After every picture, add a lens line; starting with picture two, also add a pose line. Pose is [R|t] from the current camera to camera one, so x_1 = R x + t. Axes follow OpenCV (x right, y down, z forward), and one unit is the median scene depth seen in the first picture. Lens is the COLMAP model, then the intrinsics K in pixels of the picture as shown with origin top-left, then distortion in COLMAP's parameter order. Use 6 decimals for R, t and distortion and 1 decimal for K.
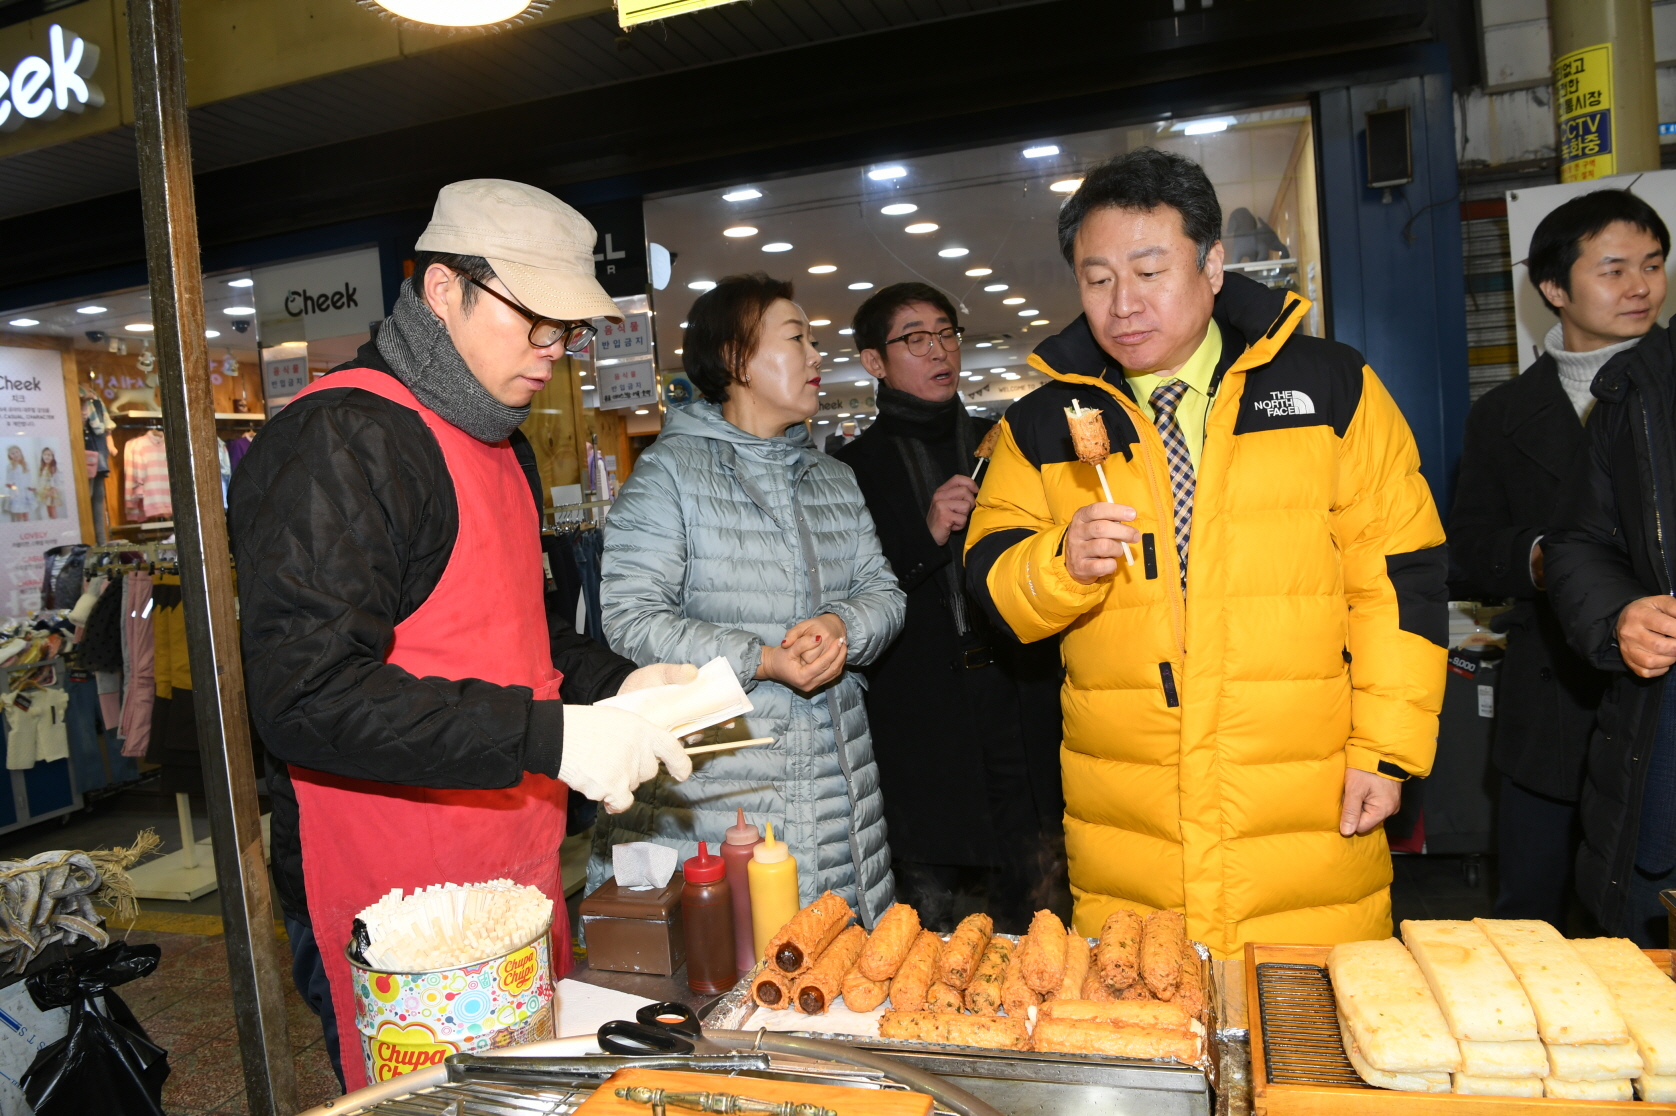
lens RADIAL K [[1136.3, 0, 838.0], [0, 1136.3, 558.0], [0, 0, 1]] dist [-0.079410, 0.012992]
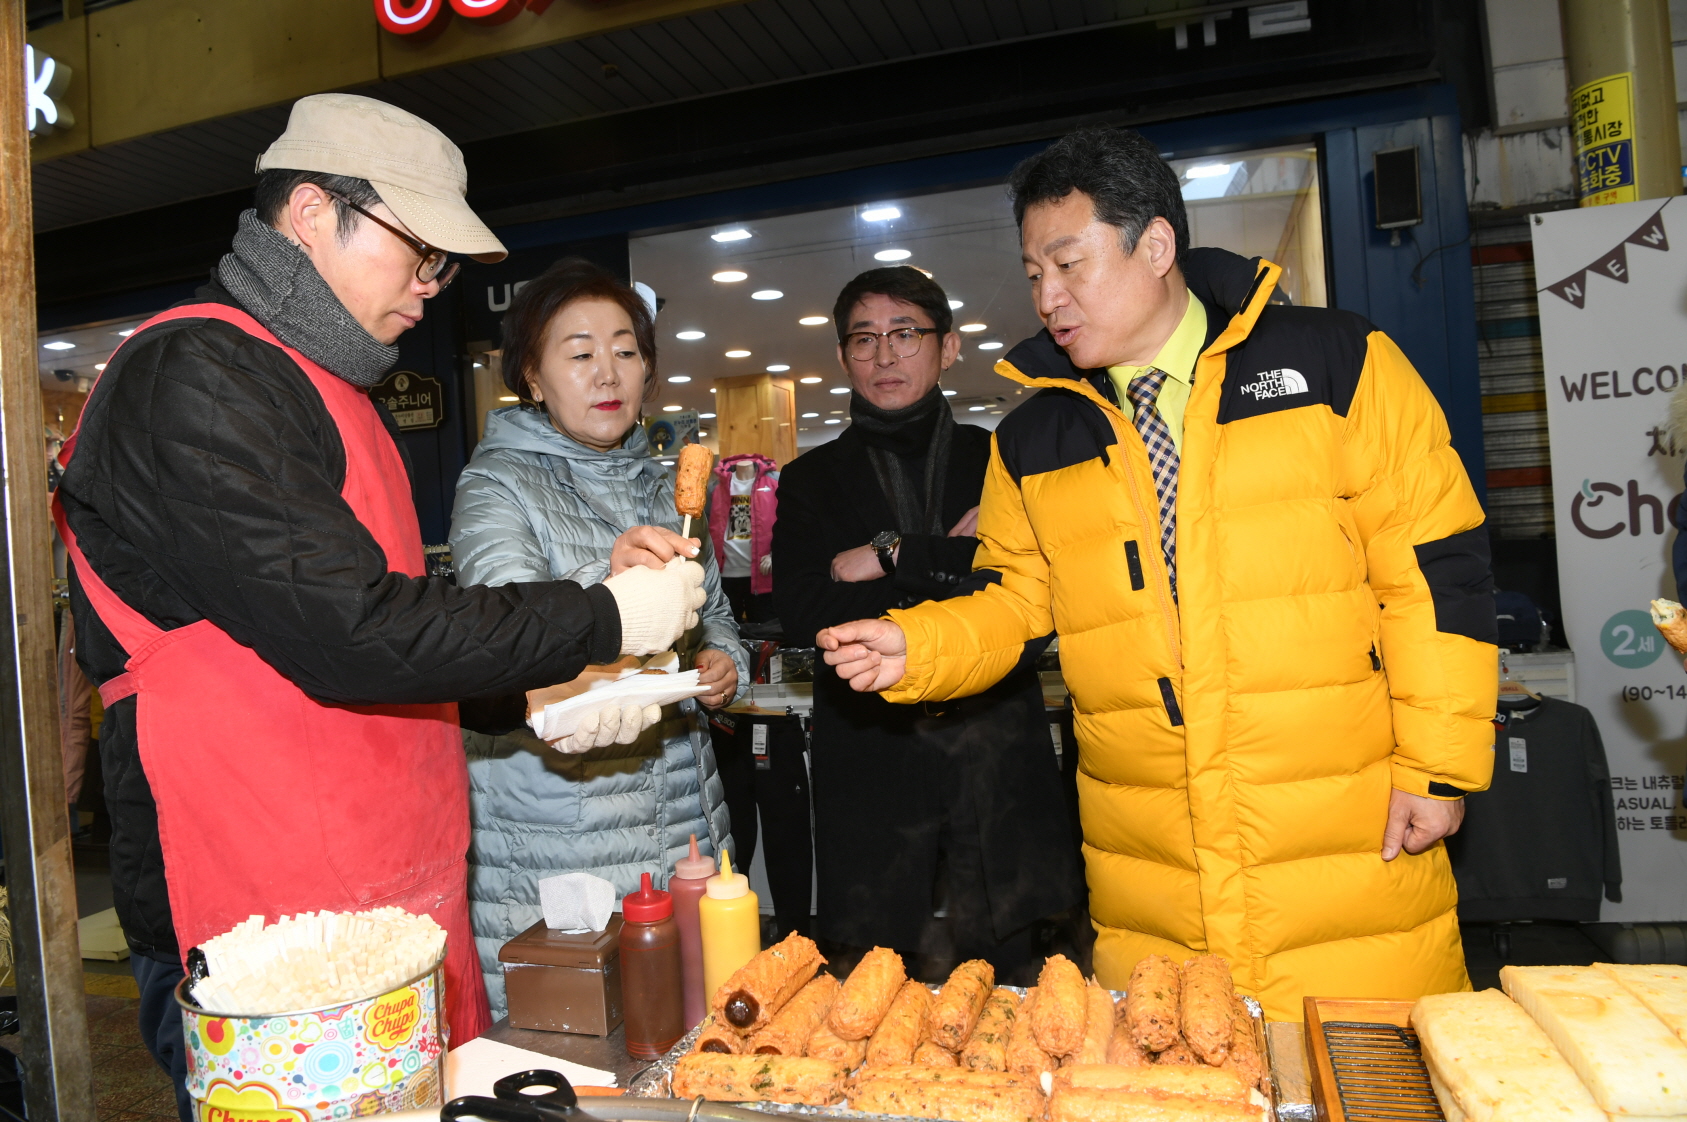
lens RADIAL K [[1148.0, 0, 843.5], [0, 1148.0, 561.0], [0, 0, 1]] dist [-0.075833, 0.011871]
pose [[0.999799, 0.014875, 0.013455, 0.013626], [-0.014056, 0.998157, -0.059033, 0.082851], [-0.014308, 0.058832, 0.998165, 0.173491]]
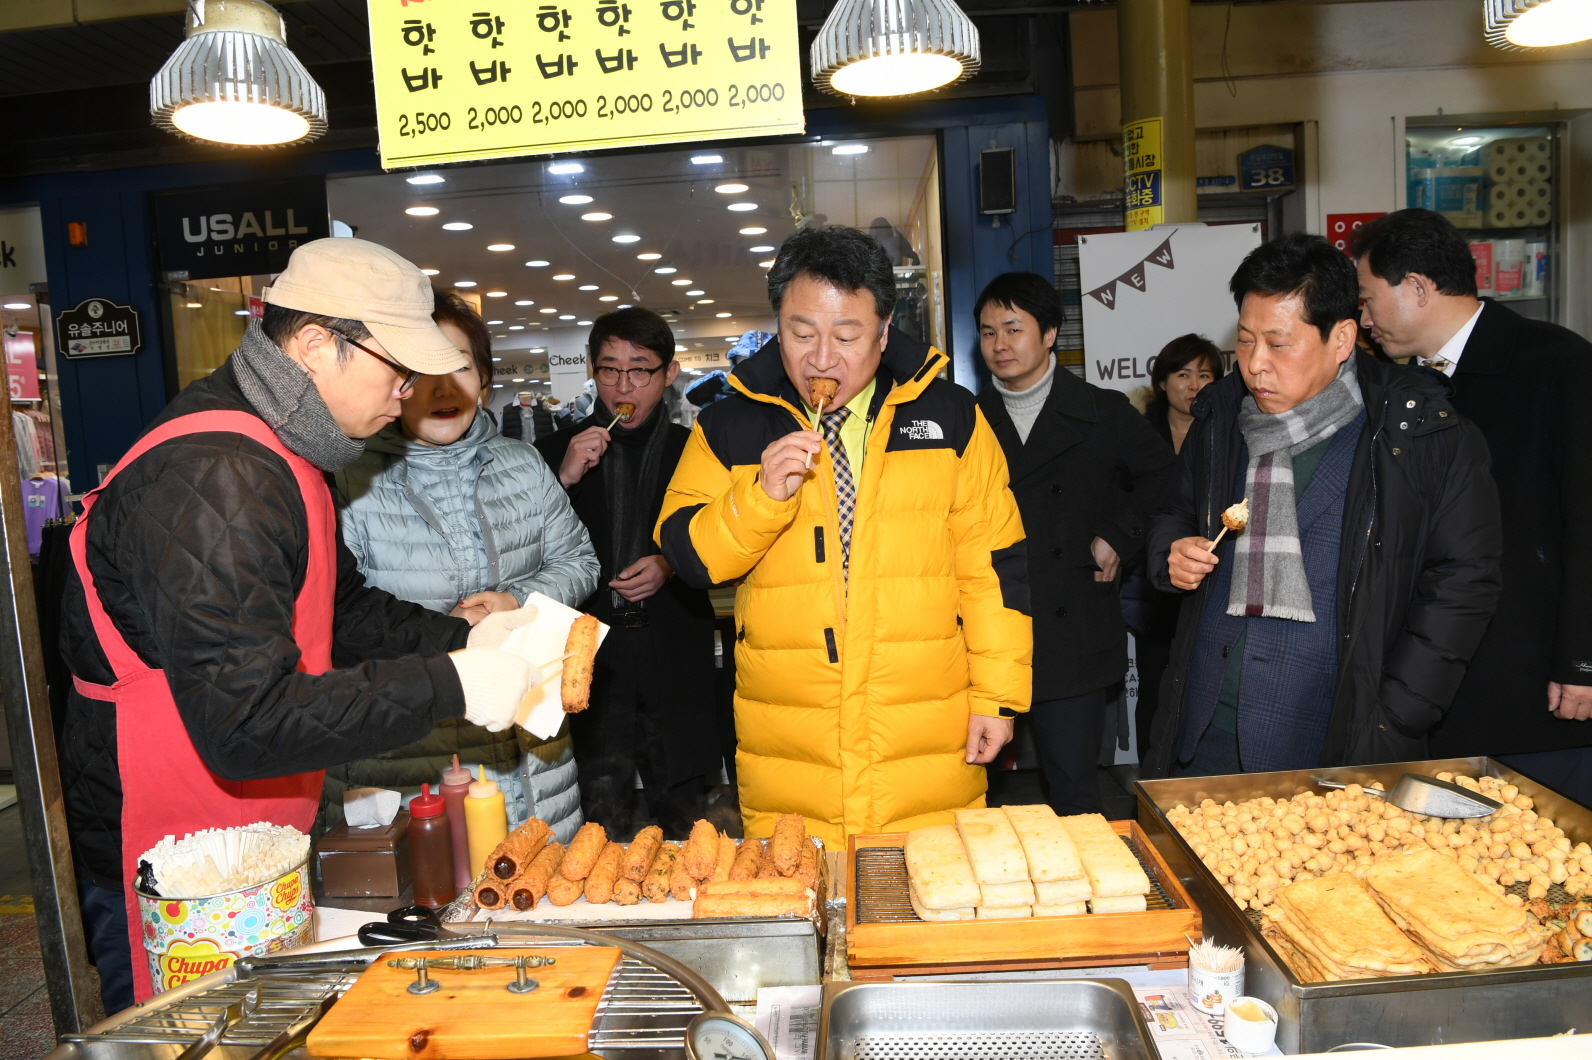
lens RADIAL K [[1079.4, 0, 796.0], [0, 1079.4, 530.0], [0, 0, 1]] dist [-0.079410, 0.012992]
pose [[0.966584, -0.003836, 0.256323, -0.032124], [0.000416, 0.999910, 0.013397, -0.045423], [-0.256351, -0.012843, 0.966498, -0.250904]]
